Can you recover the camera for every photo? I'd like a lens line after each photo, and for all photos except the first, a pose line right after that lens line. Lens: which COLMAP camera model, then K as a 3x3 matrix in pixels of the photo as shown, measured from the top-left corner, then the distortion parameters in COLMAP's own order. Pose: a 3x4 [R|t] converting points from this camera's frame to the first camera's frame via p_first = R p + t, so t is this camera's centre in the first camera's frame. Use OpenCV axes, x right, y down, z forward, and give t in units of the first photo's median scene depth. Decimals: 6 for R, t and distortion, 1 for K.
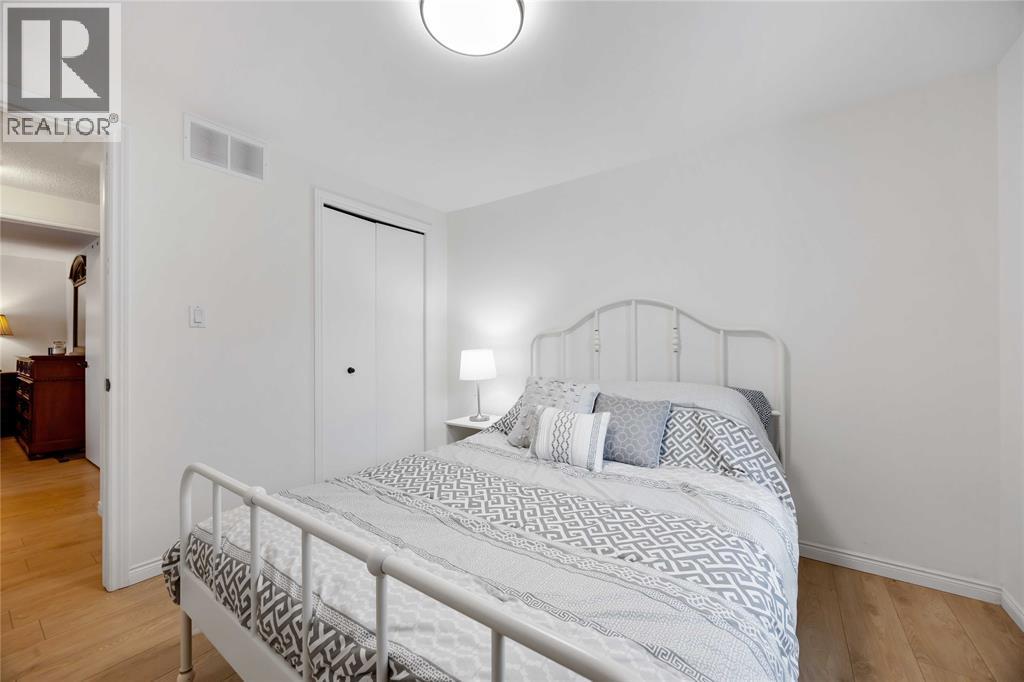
lens RADIAL K [[391.4, 0, 514.9], [0, 391.4, 342.3], [0, 0, 1]] dist [-0.006210, -0.000506]
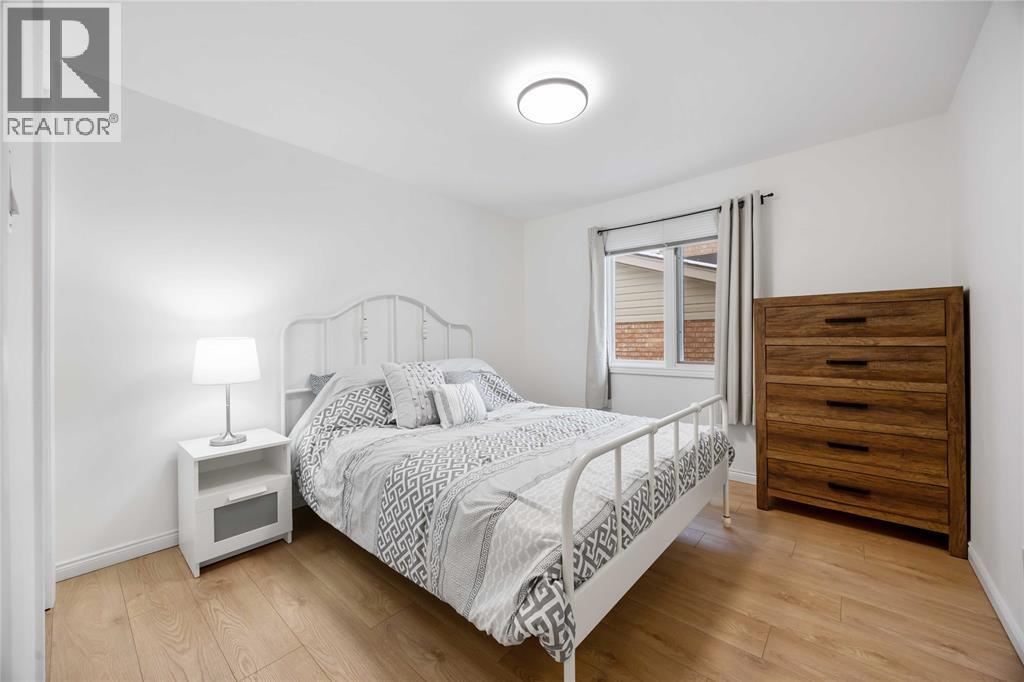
lens RADIAL K [[391.4, 0, 515.3], [0, 391.4, 336.3], [0, 0, 1]] dist [-0.006210, -0.000506]
pose [[0.047433, -0.003256, 0.998869, -0.770127], [-0.007680, 0.999964, 0.003625, 0.009288], [-0.998845, -0.007843, 0.047406, 0.500914]]
